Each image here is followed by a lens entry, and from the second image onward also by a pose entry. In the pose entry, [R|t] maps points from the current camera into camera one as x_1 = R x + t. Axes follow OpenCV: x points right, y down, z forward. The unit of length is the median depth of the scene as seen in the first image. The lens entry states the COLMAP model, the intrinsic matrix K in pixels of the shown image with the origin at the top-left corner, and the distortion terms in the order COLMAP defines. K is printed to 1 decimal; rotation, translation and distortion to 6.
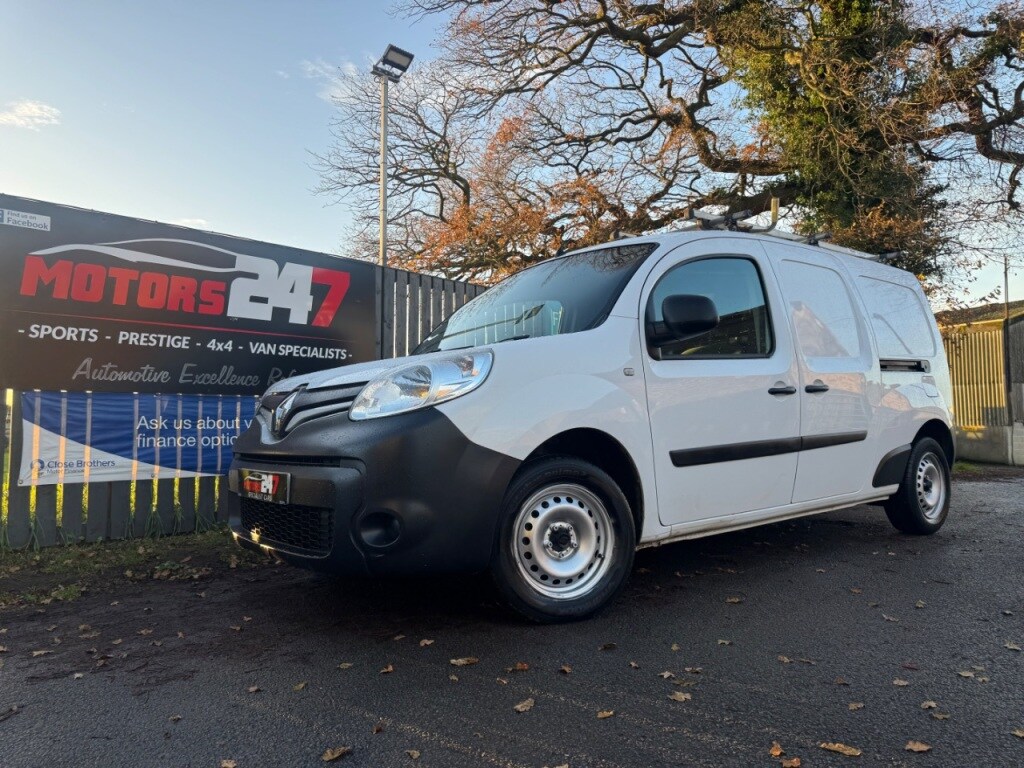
lens RADIAL K [[719.6, 0, 505.4], [0, 719.6, 385.1], [0, 0, 1]] dist [0.020145, -0.020071]
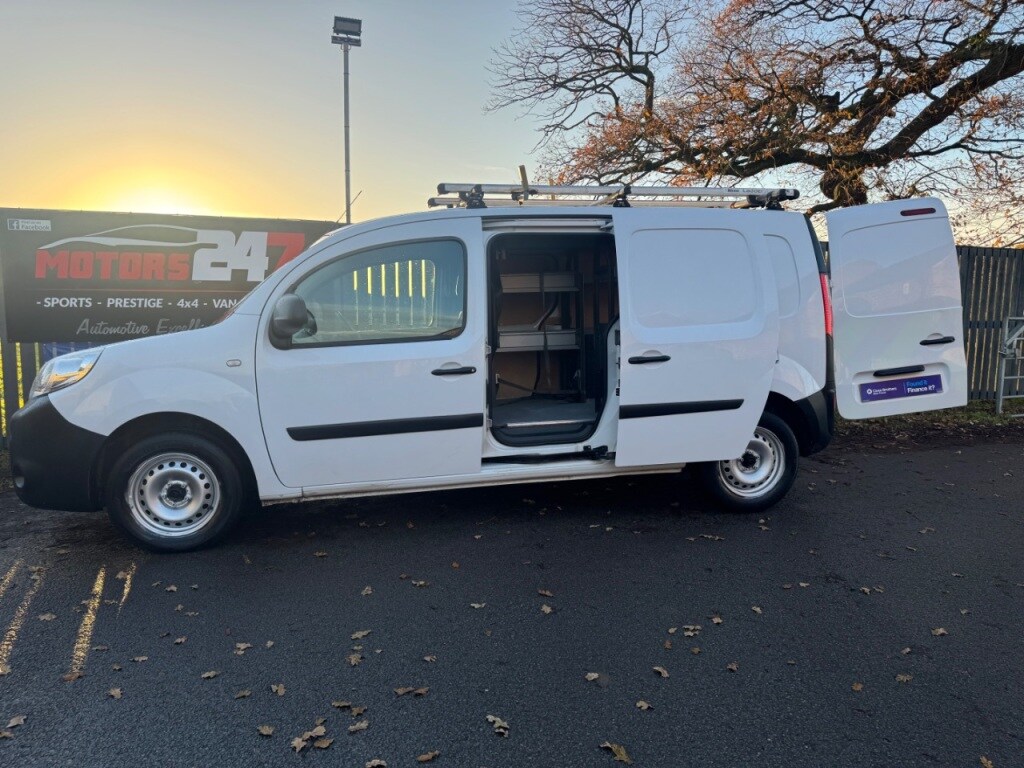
lens RADIAL K [[715.8, 0, 517.5], [0, 715.8, 386.7], [0, 0, 1]] dist [0.049284, -0.060638]
pose [[0.899858, 0.056005, -0.432572, 0.763815], [0.015351, 0.987042, 0.159725, -0.112786], [0.435912, -0.150370, 0.887338, 0.082299]]
